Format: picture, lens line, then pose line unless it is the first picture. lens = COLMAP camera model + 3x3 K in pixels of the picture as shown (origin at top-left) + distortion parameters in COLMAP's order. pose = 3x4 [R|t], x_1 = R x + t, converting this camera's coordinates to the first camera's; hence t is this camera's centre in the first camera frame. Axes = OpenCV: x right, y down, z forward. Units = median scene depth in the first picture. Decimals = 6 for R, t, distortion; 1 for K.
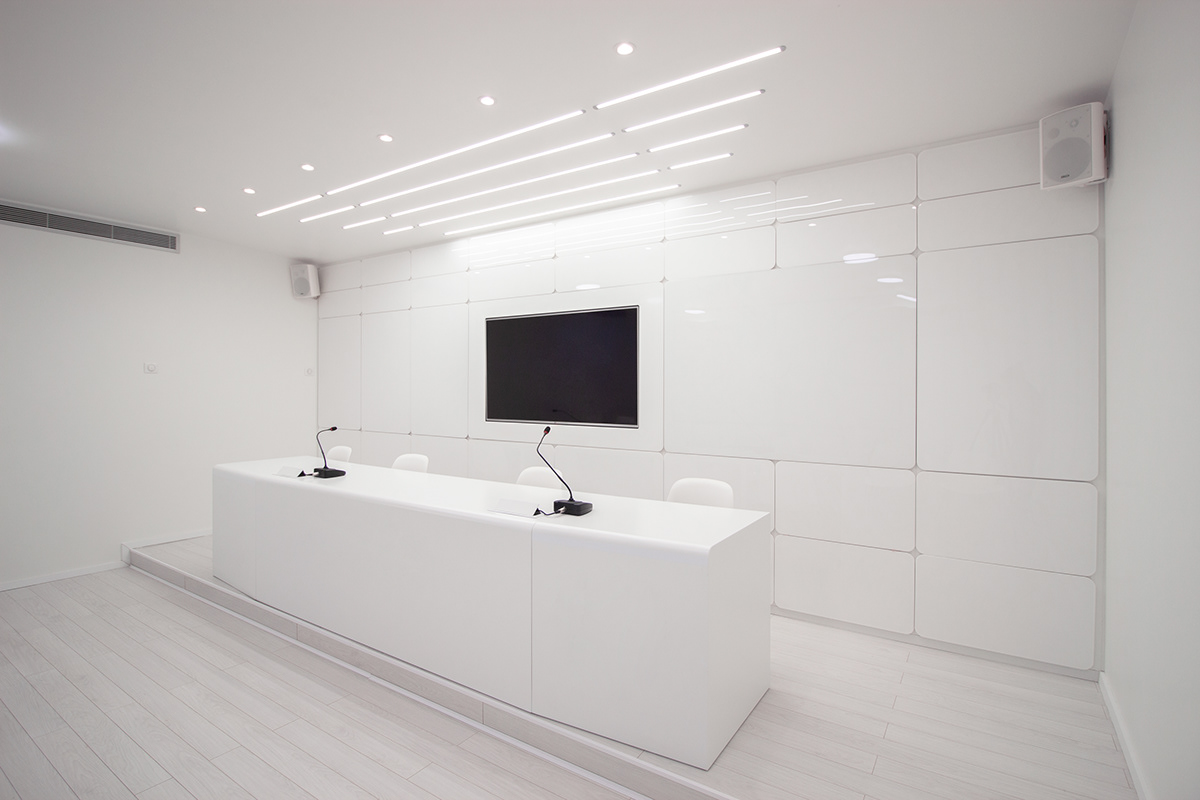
lens RADIAL K [[588.8, 0, 603.5], [0, 588.8, 395.2], [0, 0, 1]] dist [-0.004375, -0.001975]
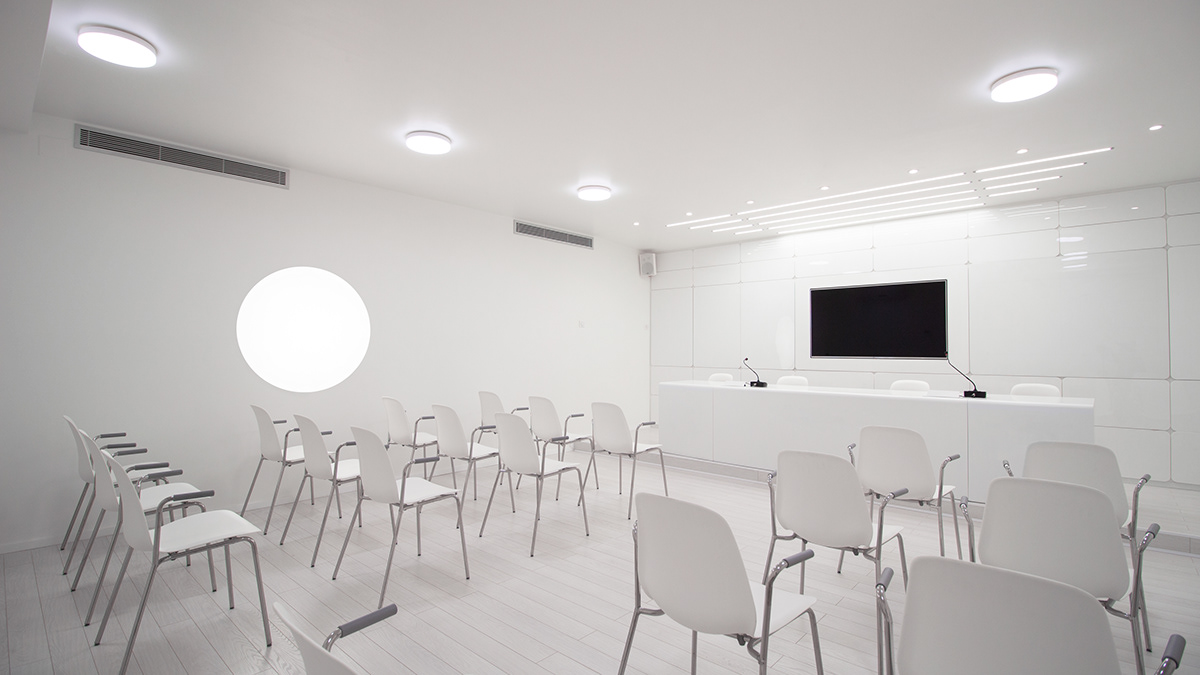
lens RADIAL K [[562.2, 0, 607.6], [0, 562.2, 340.4], [0, 0, 1]] dist [-0.008512, -0.005937]
pose [[0.990387, -0.002925, -0.138295, -0.587482], [-0.001172, 0.999563, -0.029539, 0.048603], [0.138321, 0.029417, 0.989950, -0.541270]]
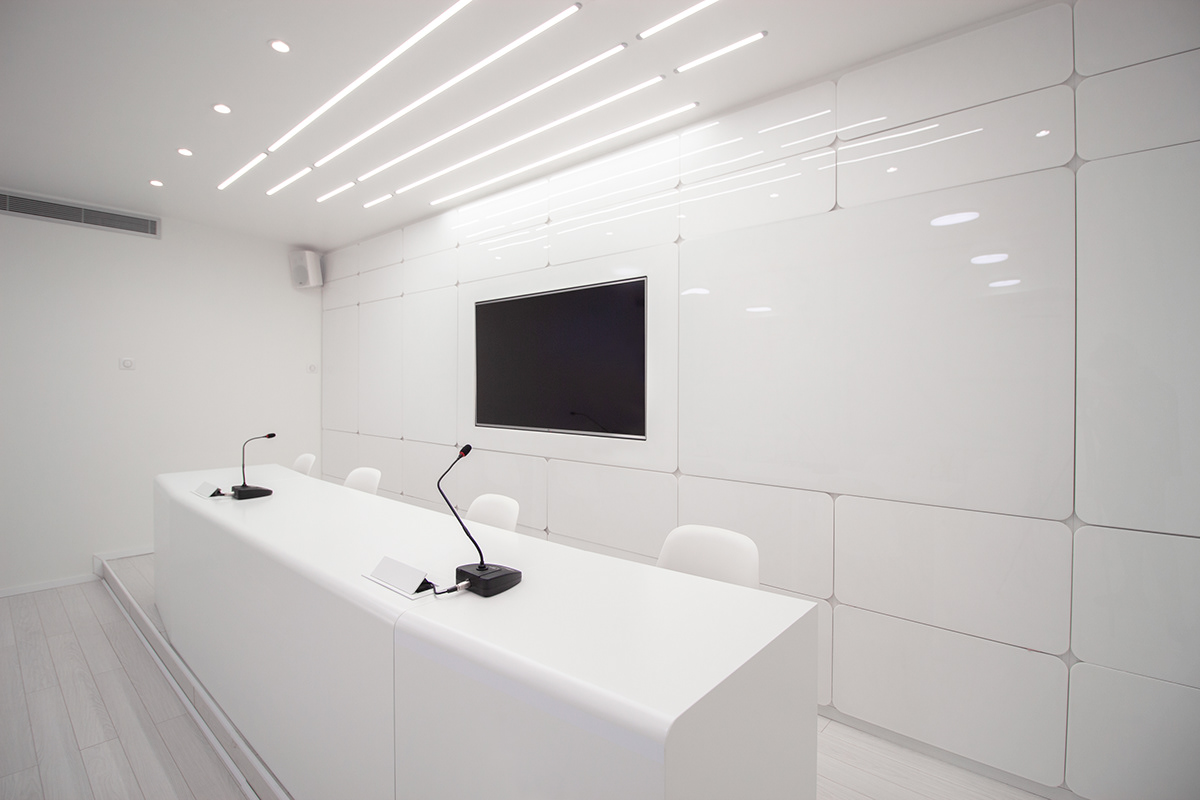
lens RADIAL K [[563.5, 0, 601.2], [0, 563.5, 393.9], [0, 0, 1]] dist [-0.010079, -0.004311]
pose [[0.991617, 0.003646, -0.129163, 0.090711], [-0.003651, 0.999993, 0.000195, -0.002597], [0.129162, 0.000278, 0.991623, 0.270544]]
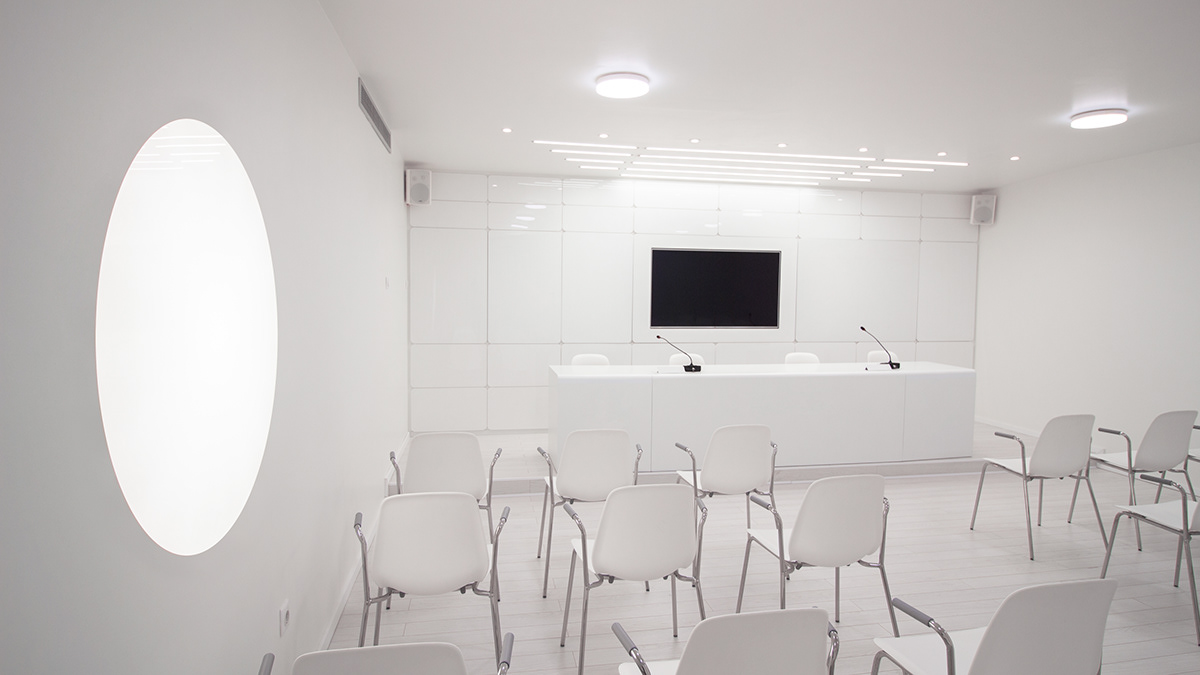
lens RADIAL K [[651.0, 0, 601.0], [0, 651.0, 335.3], [0, 0, 1]] dist [-0.006060, -0.001162]
pose [[0.716538, -0.042899, 0.696228, -1.450784], [0.000424, 0.998134, 0.061065, -0.031610], [-0.697548, -0.043460, 0.715219, 0.070928]]
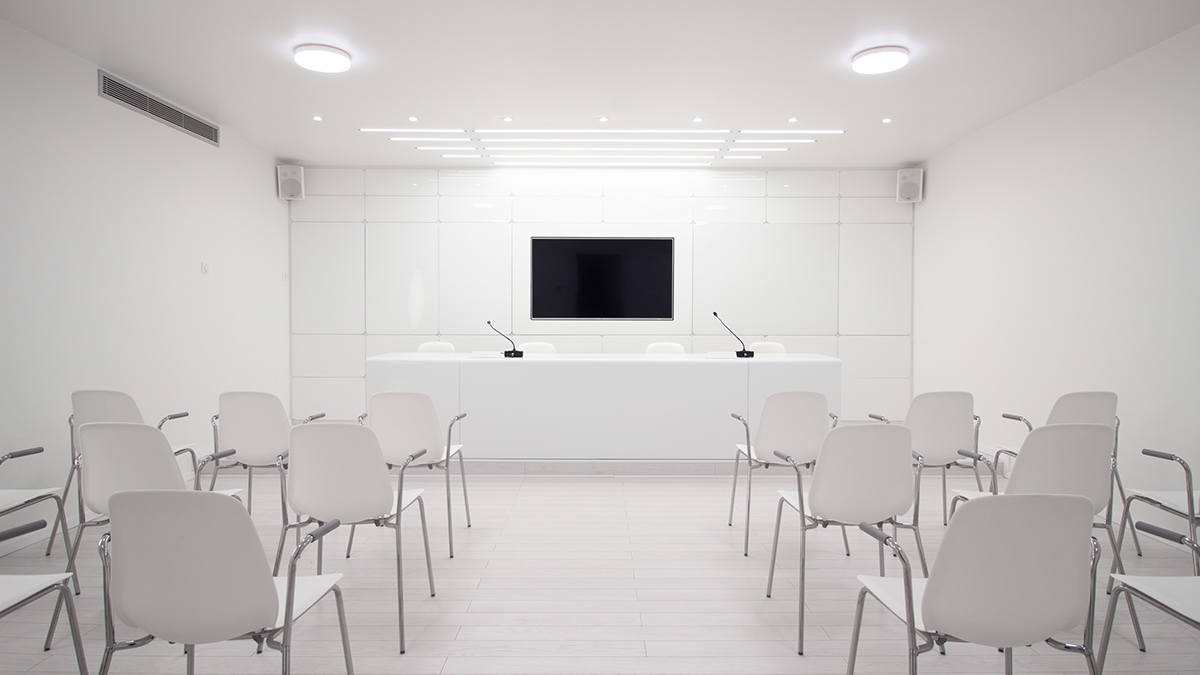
lens RADIAL K [[672.1, 0, 602.3], [0, 672.1, 331.4], [0, 0, 1]] dist [0.001137, 0.000693]
pose [[0.828409, -0.018932, 0.559804, -1.000157], [0.007206, 0.999706, 0.023146, 0.042253], [-0.560078, -0.015141, 0.828302, -0.297737]]
